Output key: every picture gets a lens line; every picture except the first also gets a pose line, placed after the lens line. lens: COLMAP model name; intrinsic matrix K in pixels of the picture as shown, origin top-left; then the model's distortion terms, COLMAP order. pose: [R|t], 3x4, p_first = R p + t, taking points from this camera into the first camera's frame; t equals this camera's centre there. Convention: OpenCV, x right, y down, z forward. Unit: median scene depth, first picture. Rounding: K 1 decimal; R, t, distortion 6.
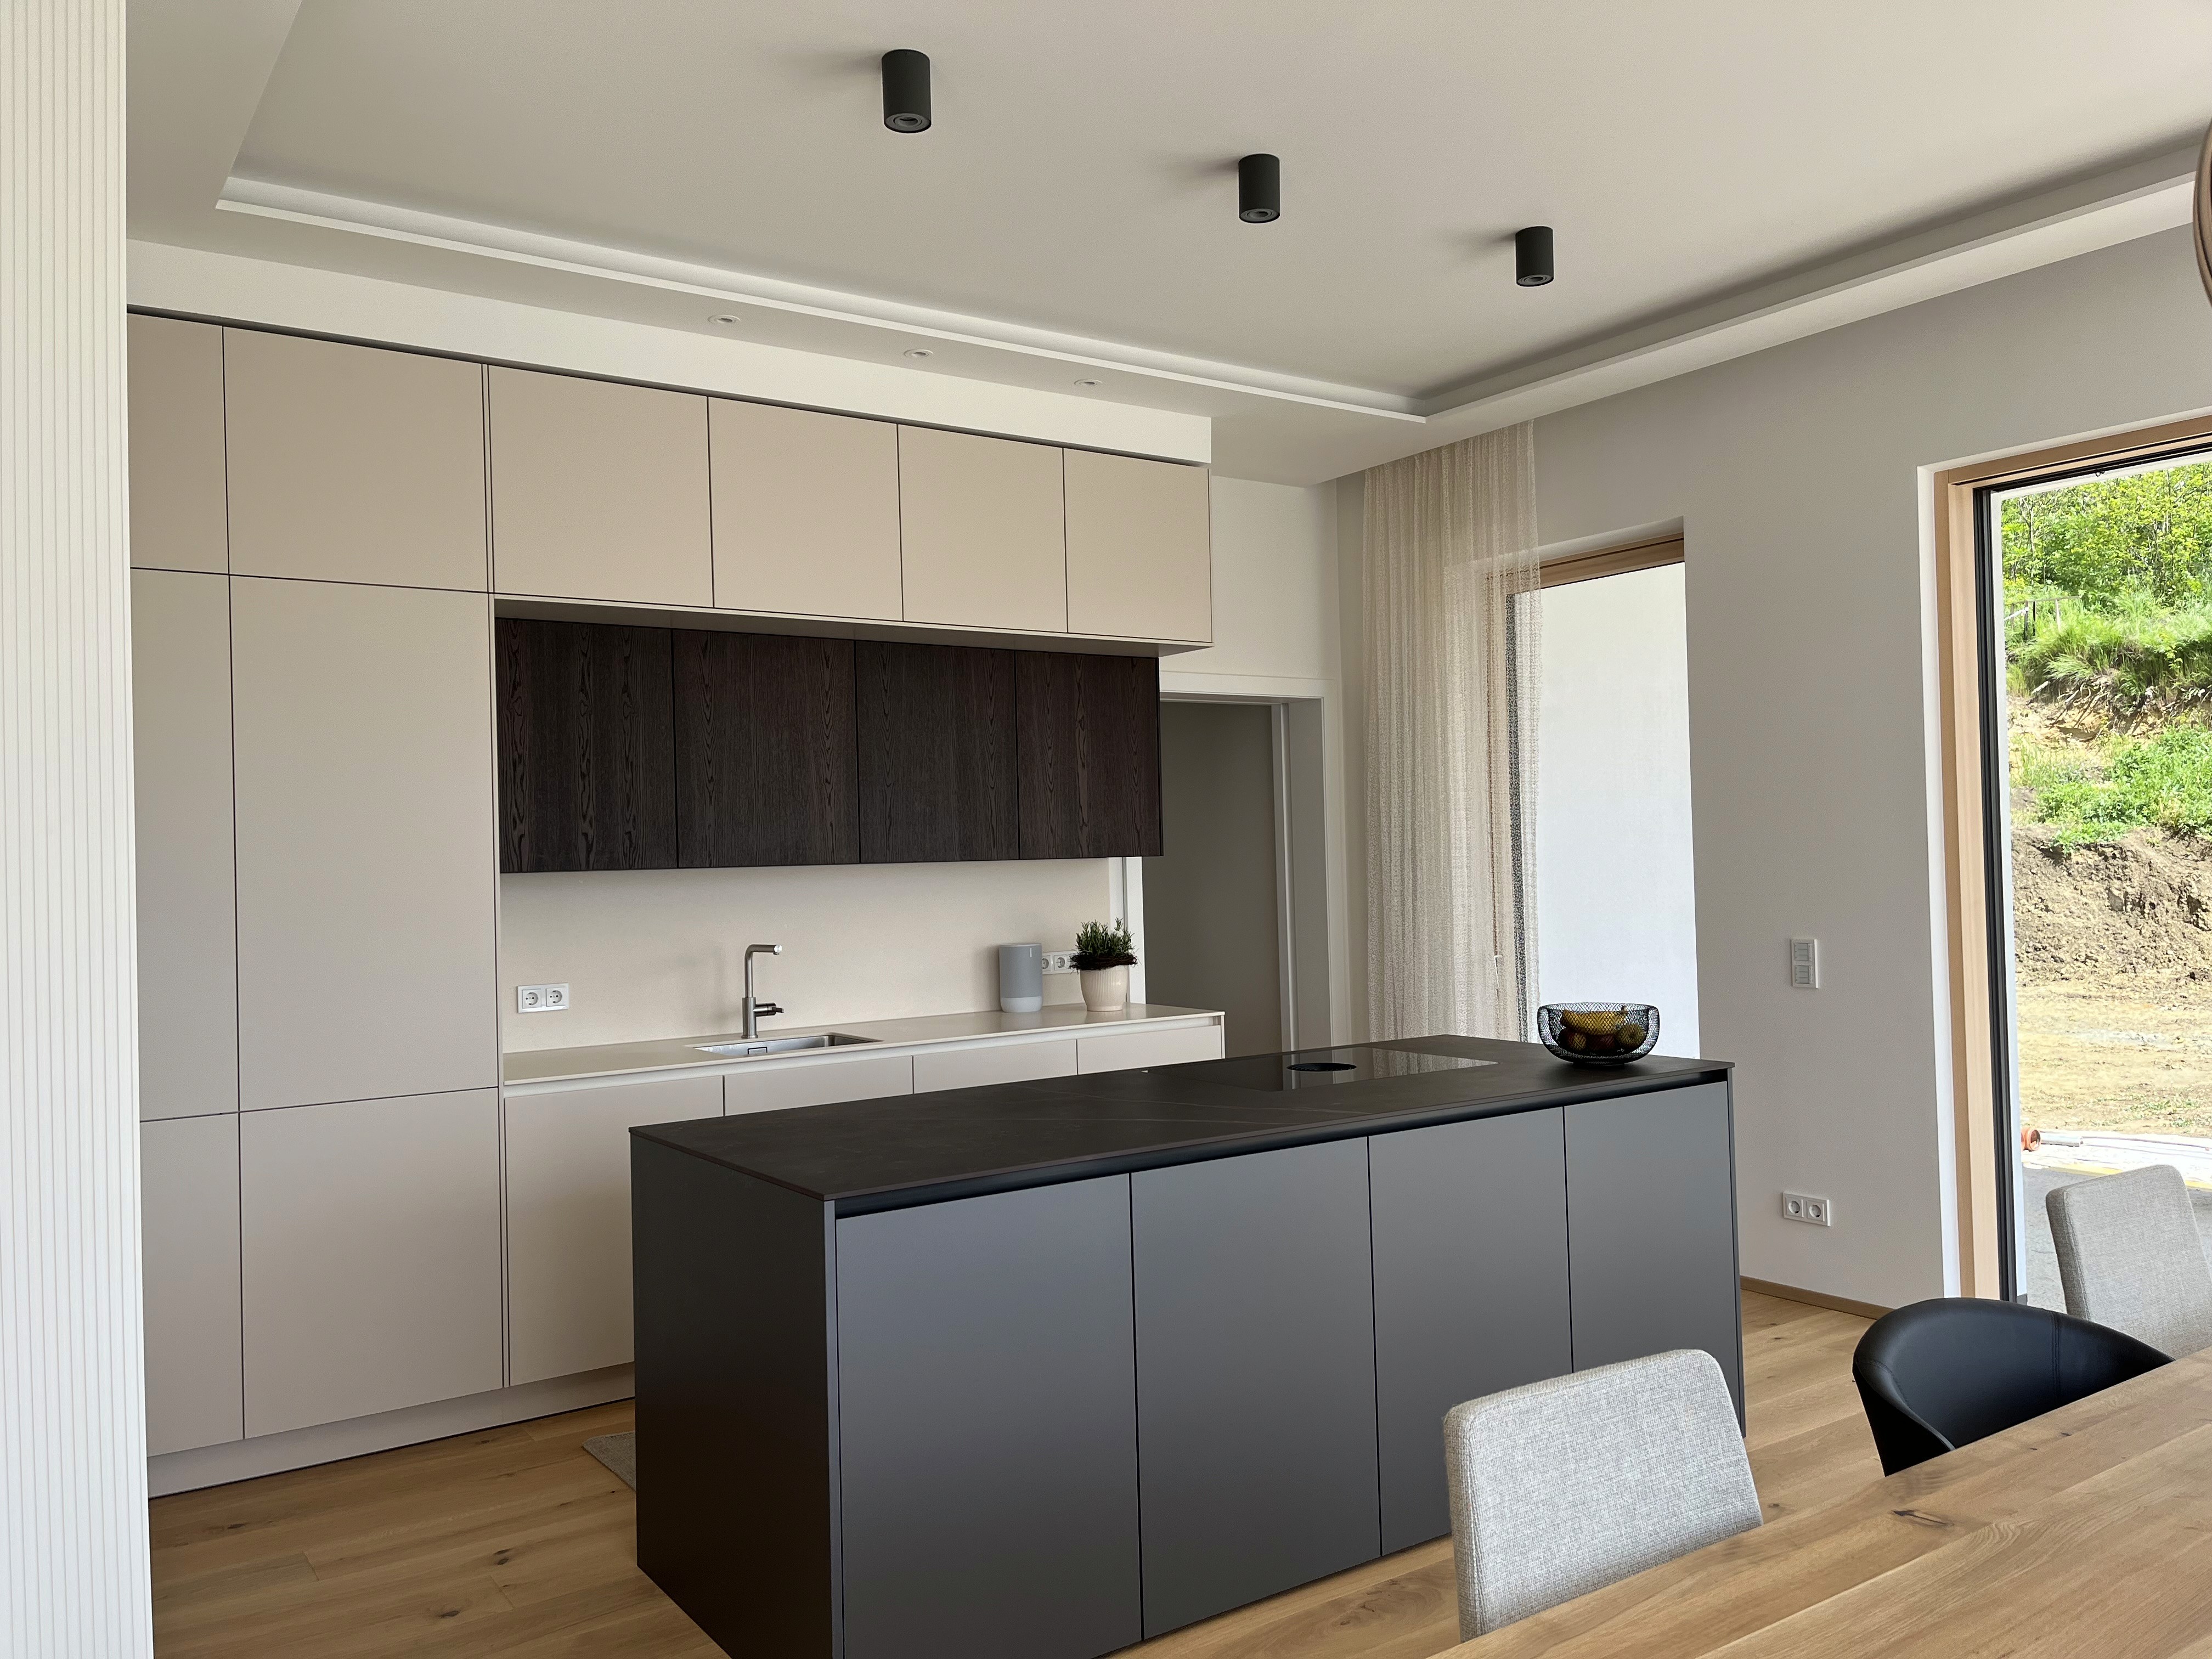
lens RADIAL K [[1664.6, 0, 1101.7], [0, 1664.6, 828.0], [0, 0, 1]] dist [0.066709, -0.083699]
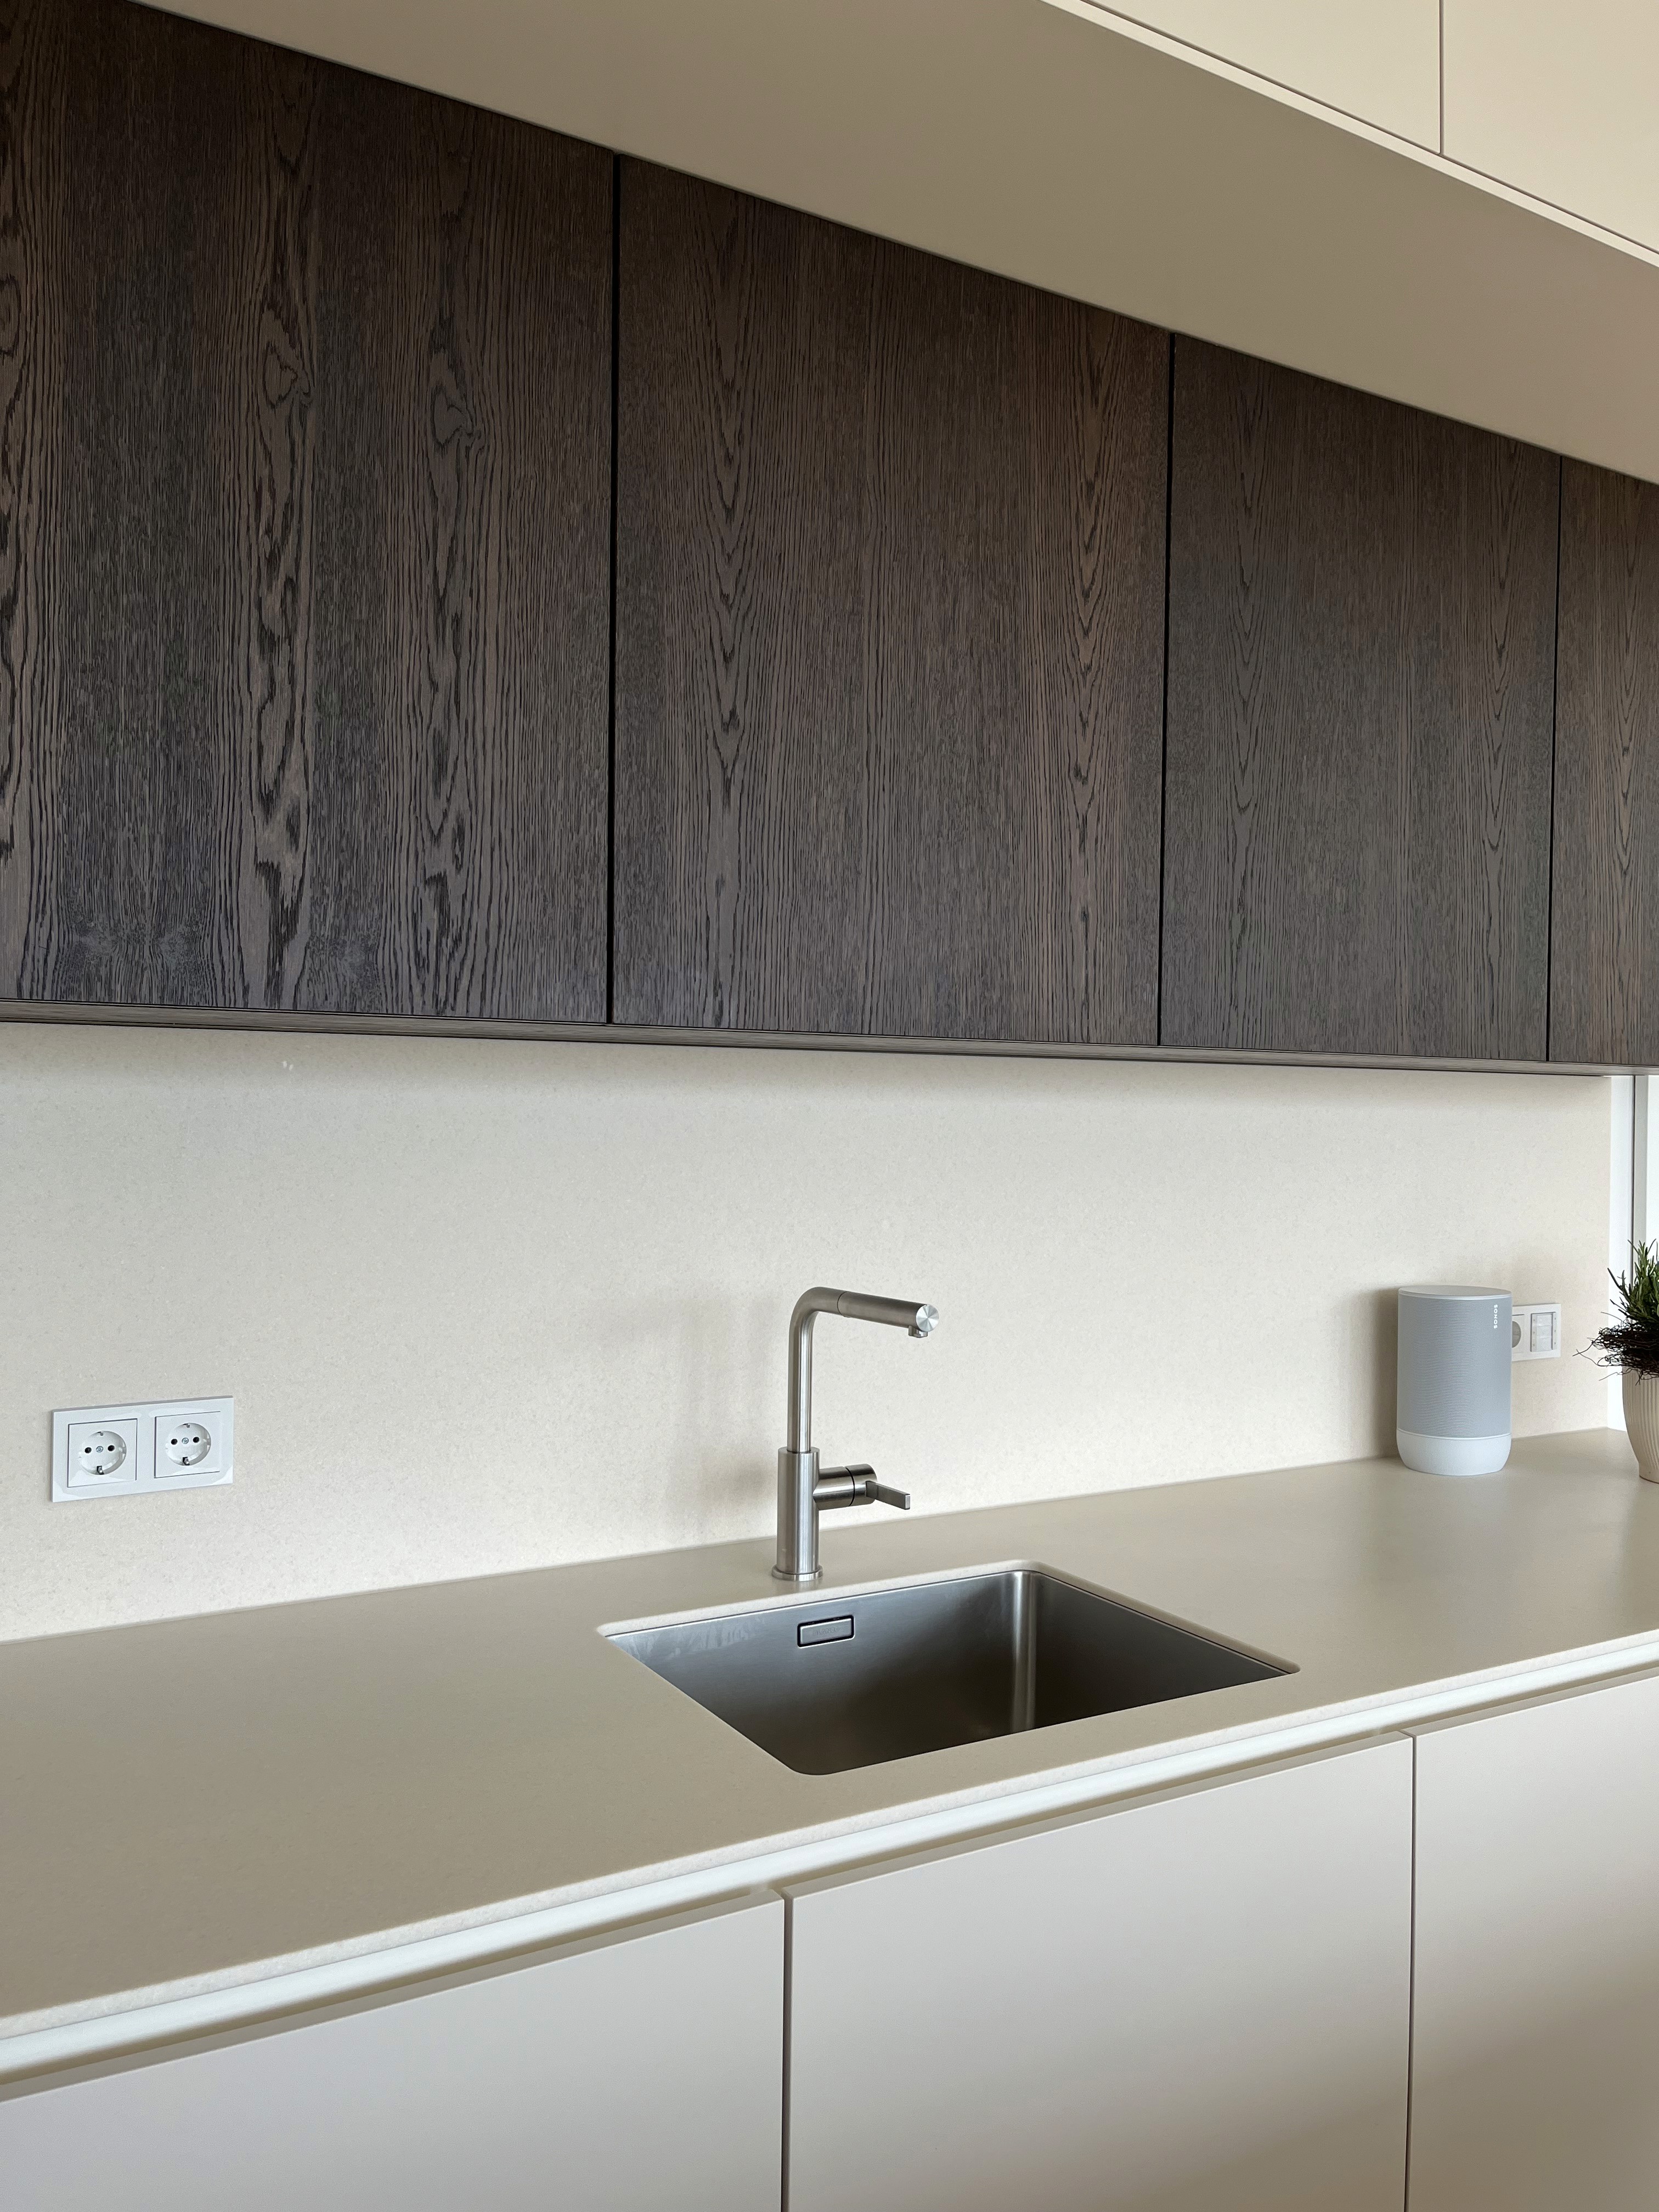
lens RADIAL K [[1664.6, 0, 824.8], [0, 1664.6, 1109.7], [0, 0, 1]] dist [0.066709, -0.083699]
pose [[0.996184, 0.038786, -0.078183, -0.184273], [-0.037271, 0.999090, 0.020744, 0.029373], [0.078916, -0.017751, 0.996723, 0.684033]]
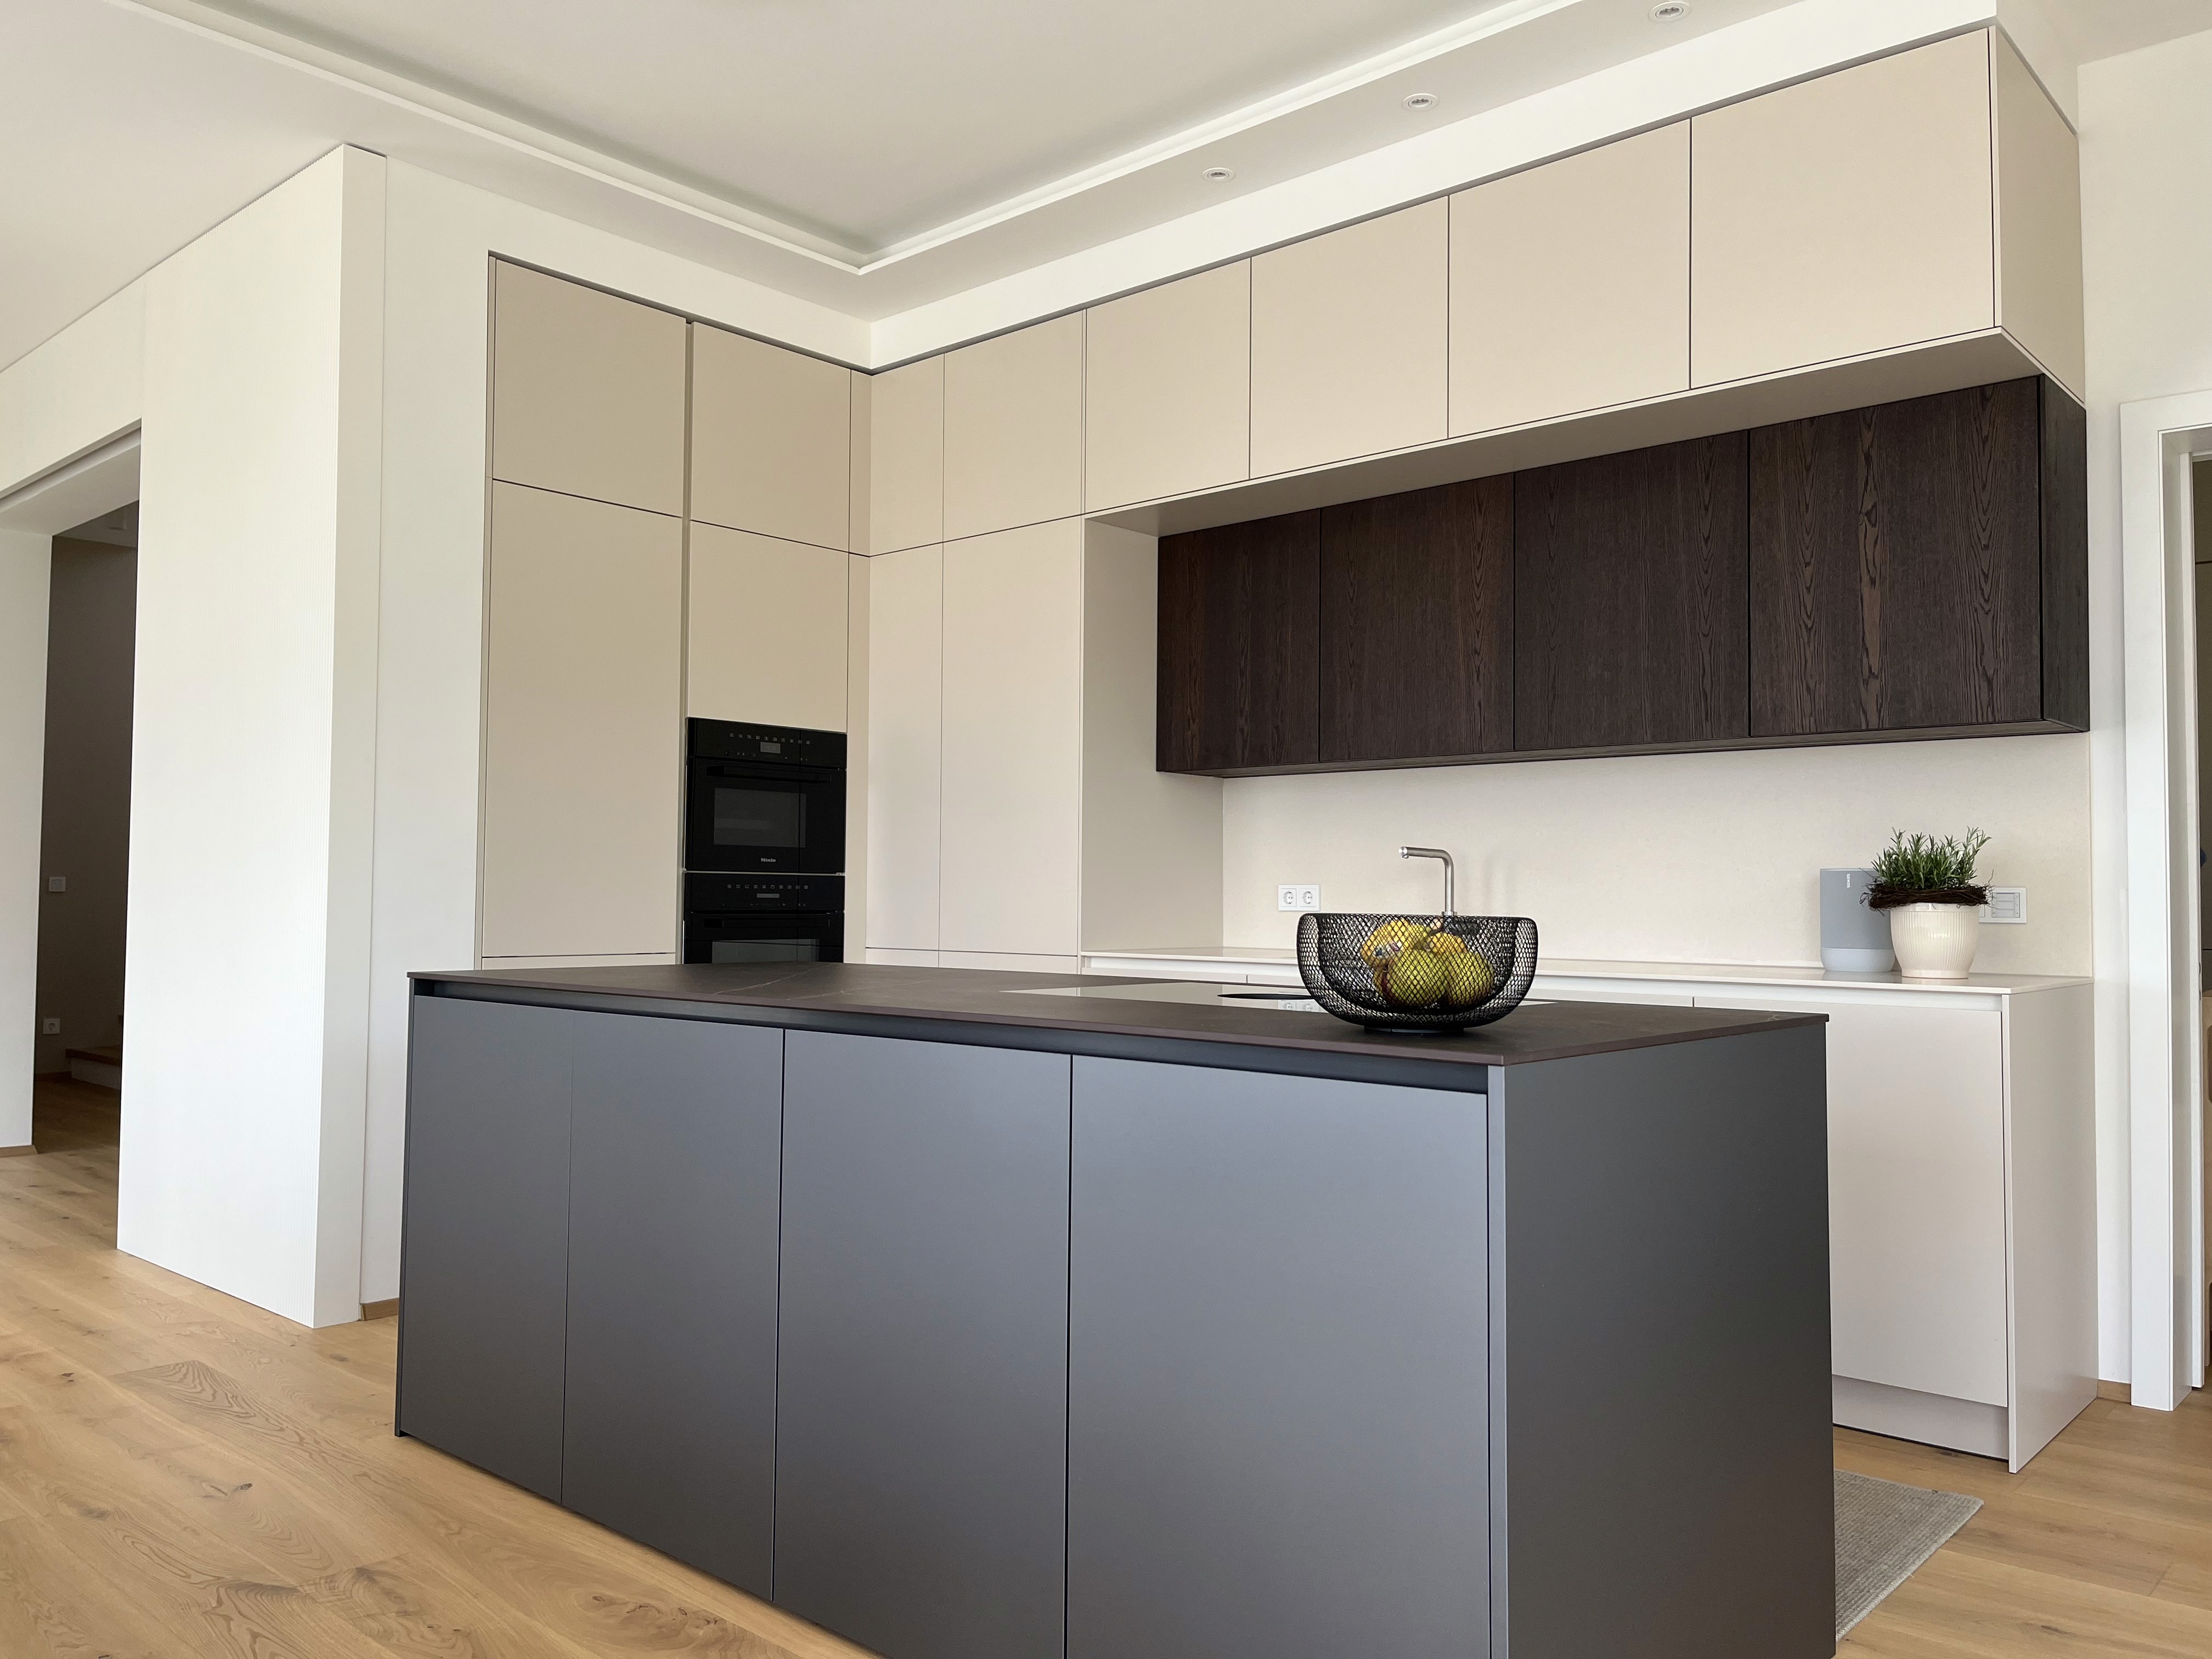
lens RADIAL K [[1664.6, 0, 1113.7], [0, 1664.6, 830.5], [0, 0, 1]] dist [0.066709, -0.083699]
pose [[0.232956, -0.009629, -0.972440, 0.595246], [0.005604, 0.999948, -0.008559, 0.066284], [0.972471, -0.003455, 0.232997, 0.630188]]
